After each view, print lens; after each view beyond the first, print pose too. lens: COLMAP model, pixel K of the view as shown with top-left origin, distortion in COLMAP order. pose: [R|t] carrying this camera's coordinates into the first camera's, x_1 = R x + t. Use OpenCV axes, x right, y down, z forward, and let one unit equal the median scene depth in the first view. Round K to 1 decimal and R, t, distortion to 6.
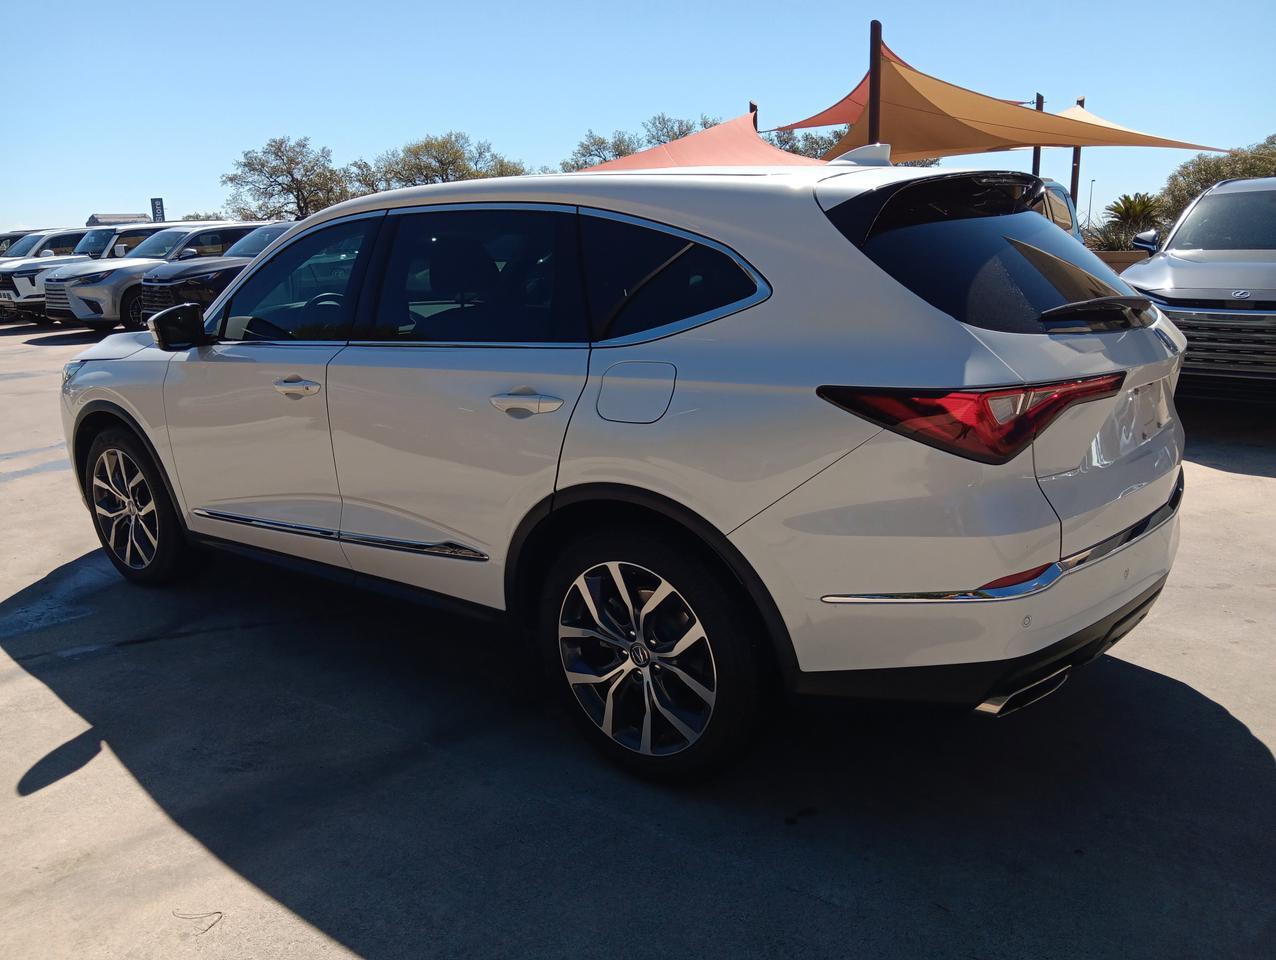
lens RADIAL K [[1009.8, 0, 651.7], [0, 1009.8, 478.9], [0, 0, 1]] dist [0.029071, -0.075209]
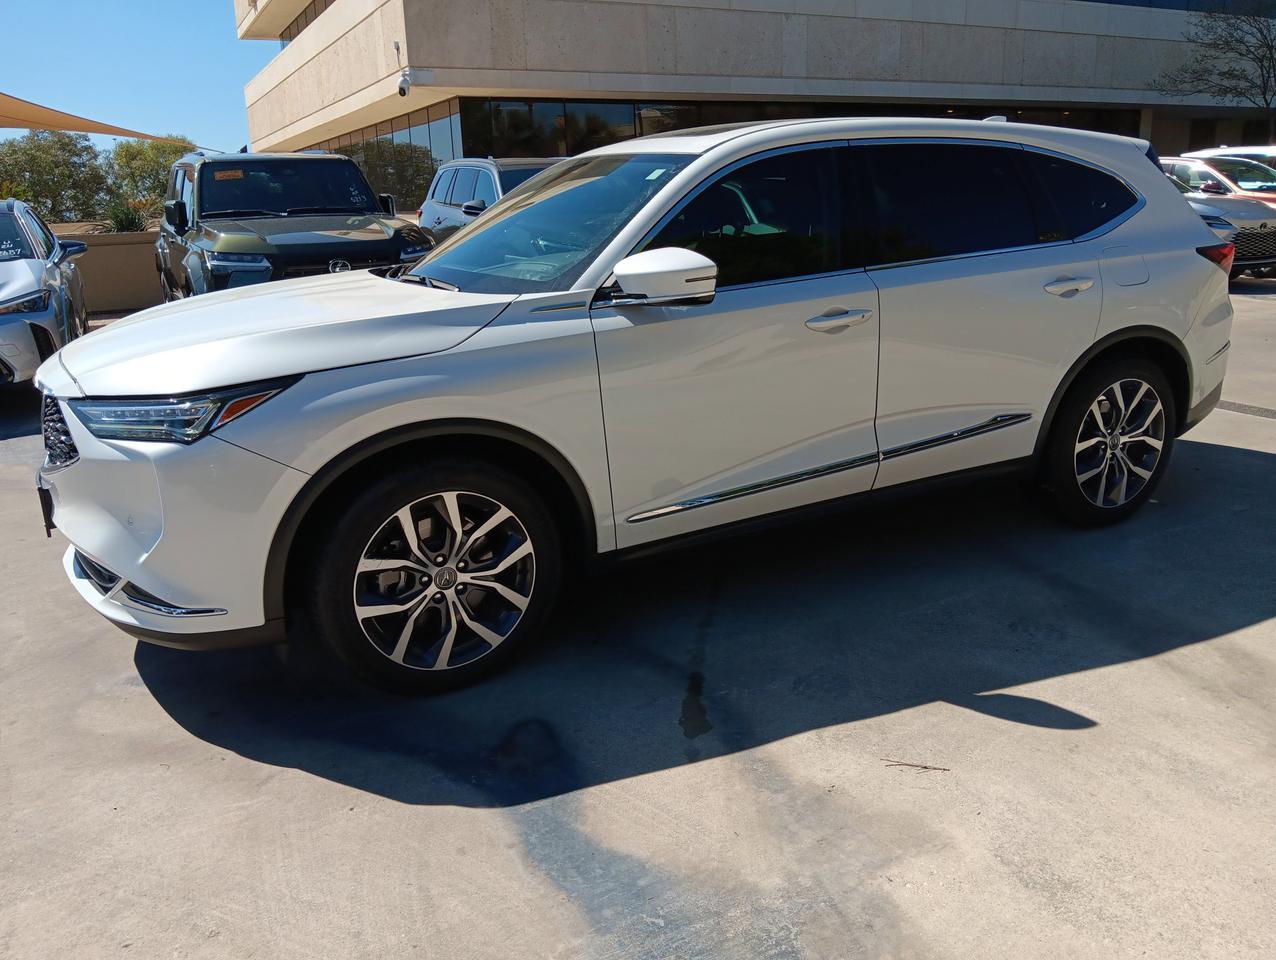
lens RADIAL K [[1009.8, 0, 639.9], [0, 1009.8, 478.6], [0, 0, 1]] dist [0.029071, -0.075209]
pose [[0.421171, -0.233394, 0.876437, -1.637009], [0.237344, 0.961012, 0.141861, -0.157062], [-0.875376, 0.148269, 0.460145, 0.917223]]
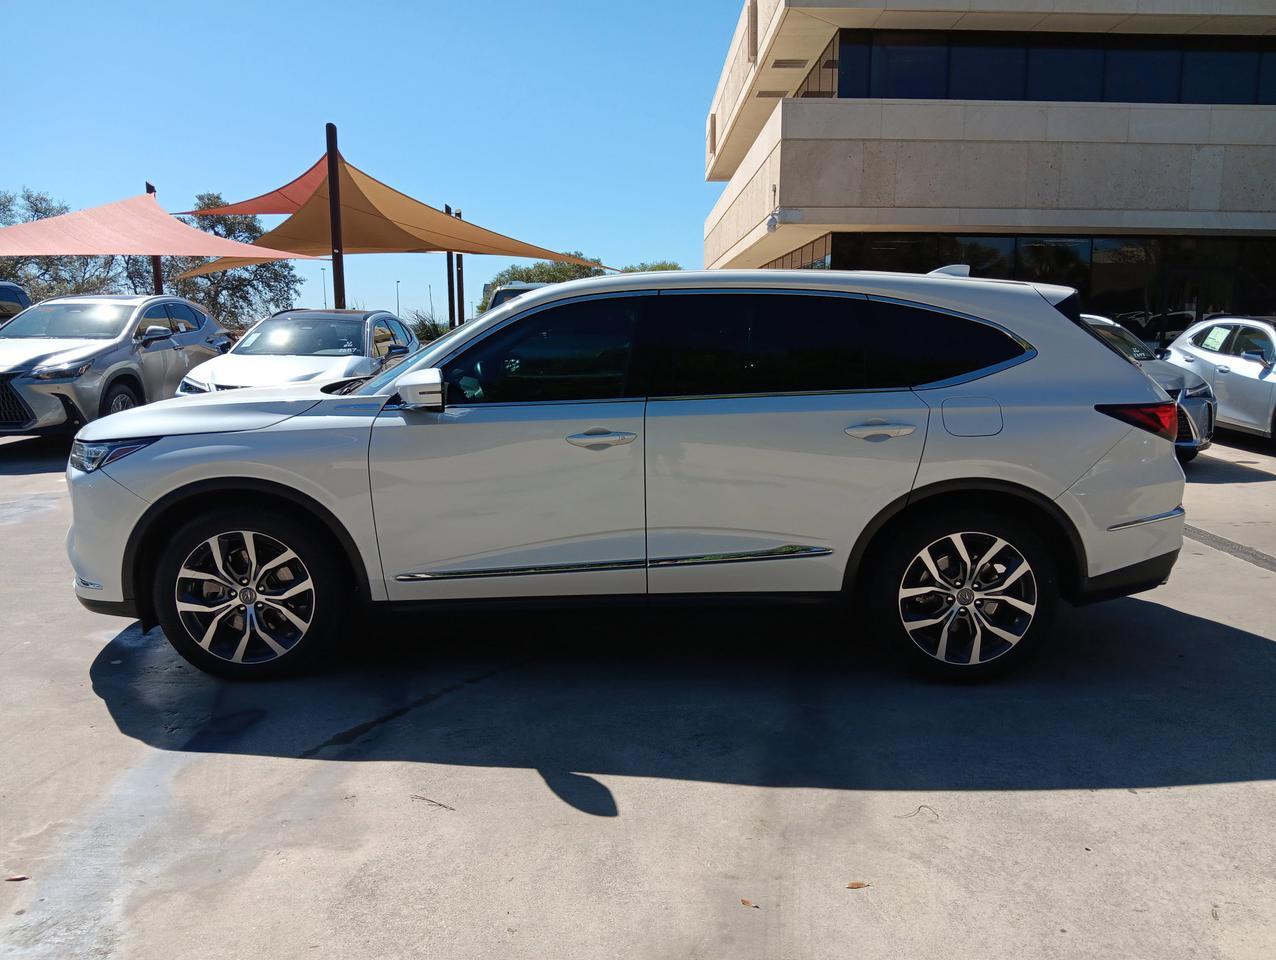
lens RADIAL K [[1009.8, 0, 640.9], [0, 1009.8, 477.1], [0, 0, 1]] dist [0.029071, -0.075209]
pose [[0.788623, -0.061658, 0.611778, -1.250460], [0.121410, 0.990986, -0.056629, 0.027895], [-0.602772, 0.118935, 0.789000, 0.103014]]
